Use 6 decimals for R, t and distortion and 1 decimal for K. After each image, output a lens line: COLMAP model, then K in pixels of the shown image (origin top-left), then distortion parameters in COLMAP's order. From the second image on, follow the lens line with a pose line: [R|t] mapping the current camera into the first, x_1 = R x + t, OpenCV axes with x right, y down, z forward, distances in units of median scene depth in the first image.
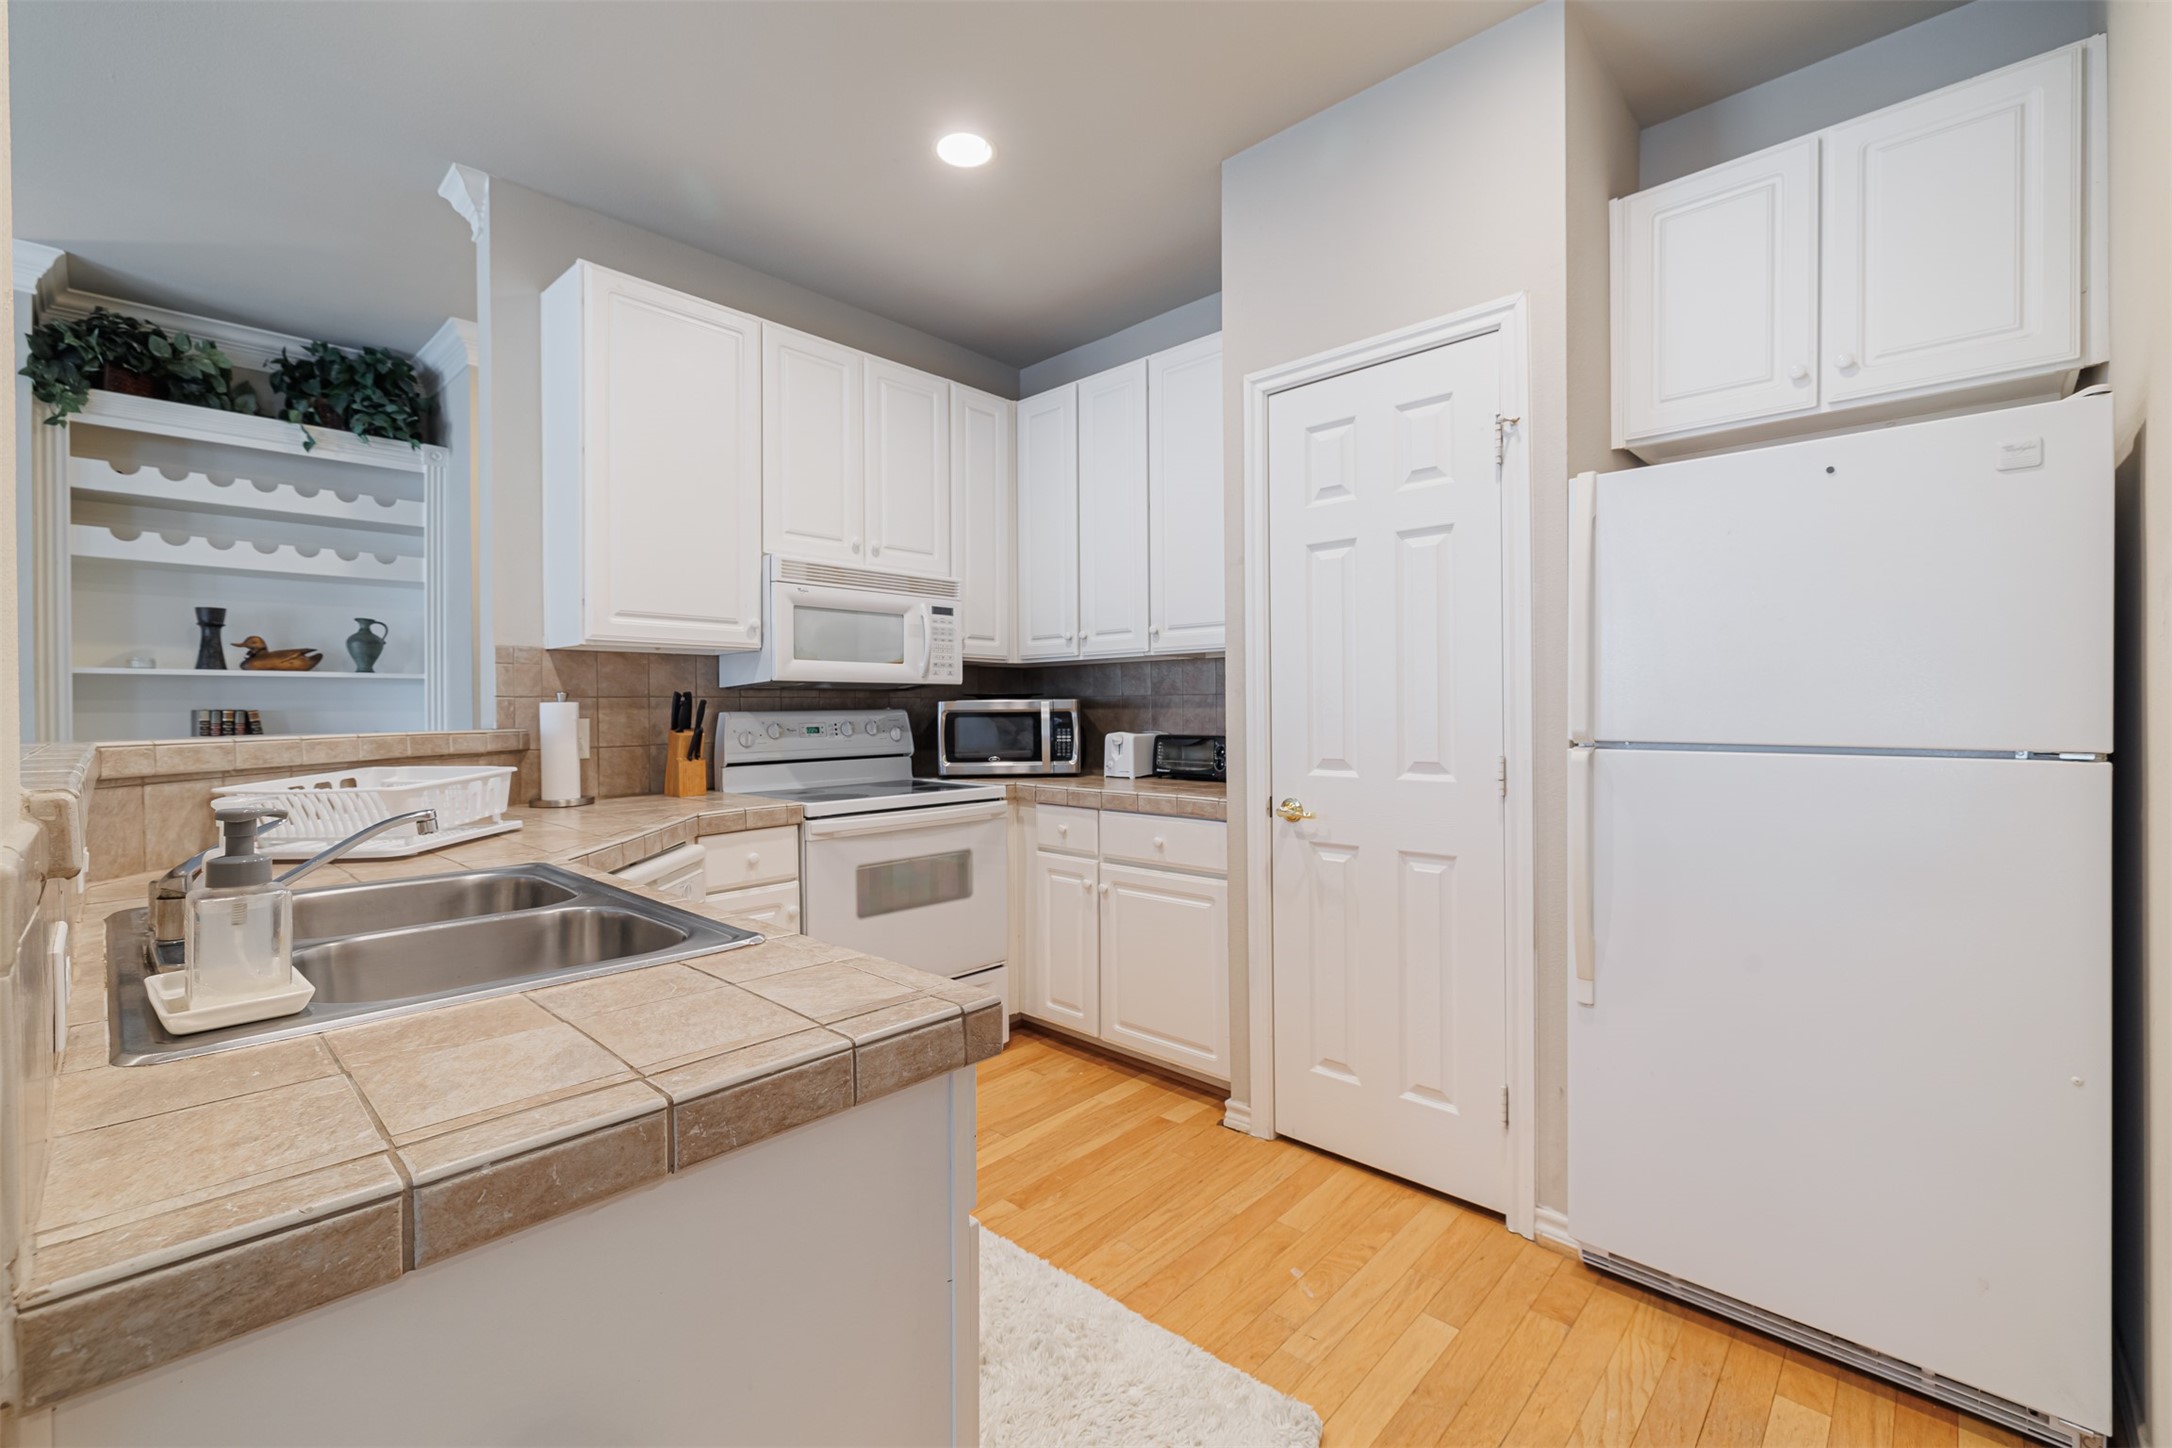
lens RADIAL K [[924.3, 0, 1075.3], [0, 924.3, 716.7], [0, 0, 1]] dist [-0.001516, 0.000326]
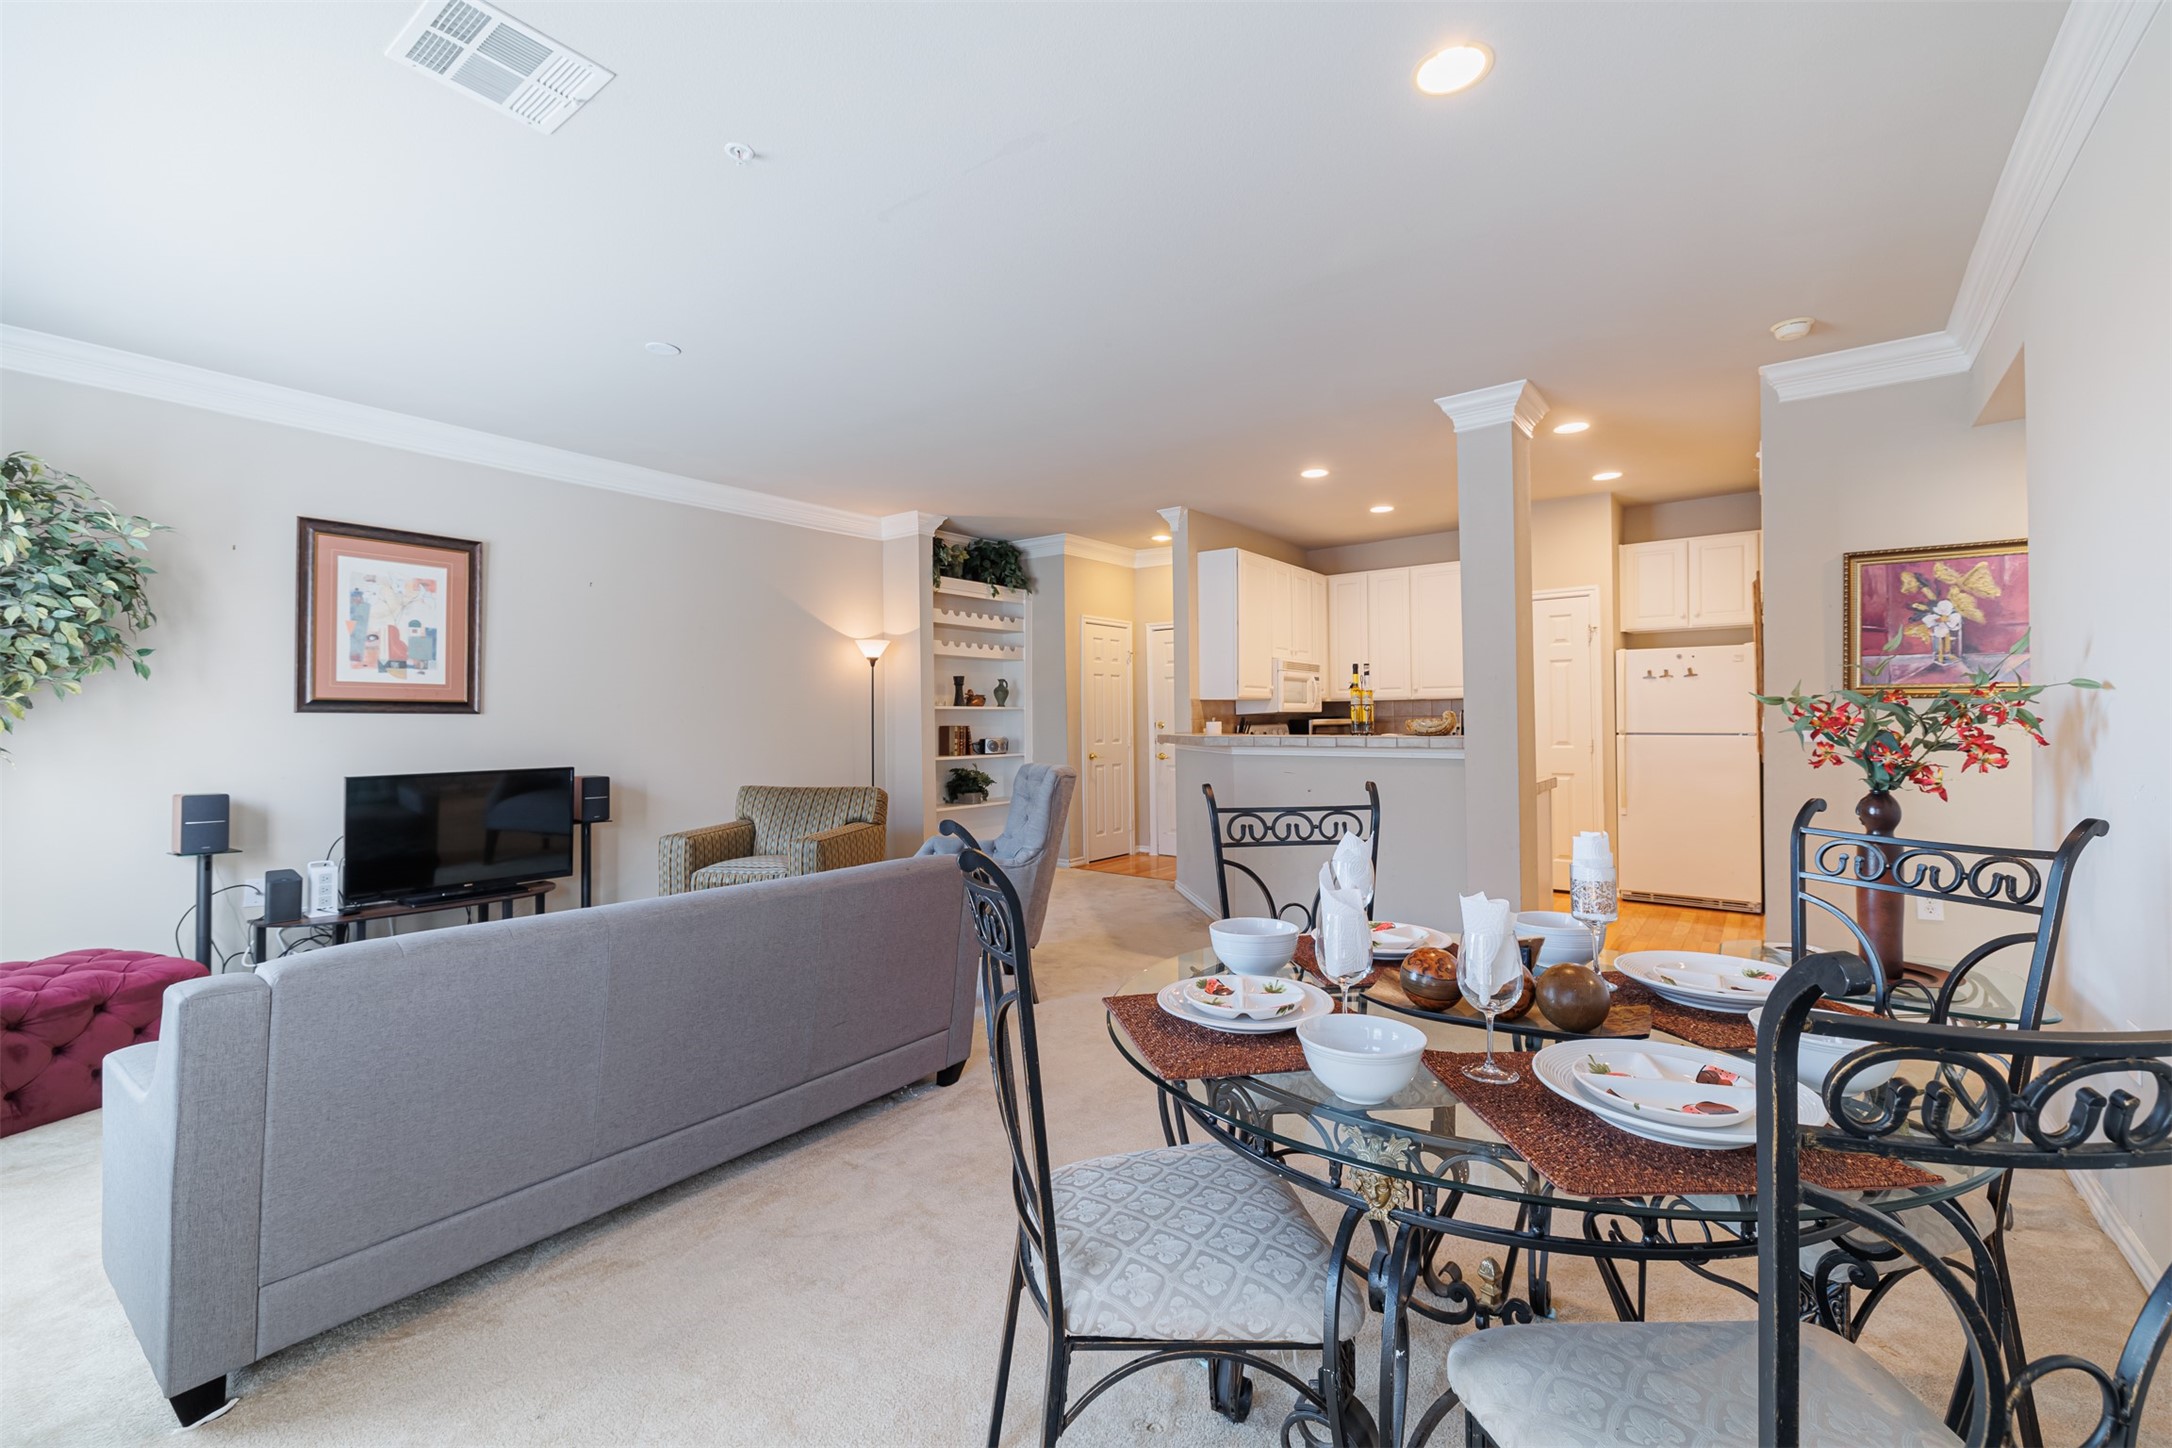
lens RADIAL K [[924.3, 0, 1072.4], [0, 924.3, 717.3], [0, 0, 1]] dist [-0.001516, 0.000326]
pose [[0.994298, -0.004473, 0.106540, -0.935029], [0.006002, 0.999883, -0.014034, 0.004413], [-0.106465, 0.014594, 0.994209, -1.098599]]
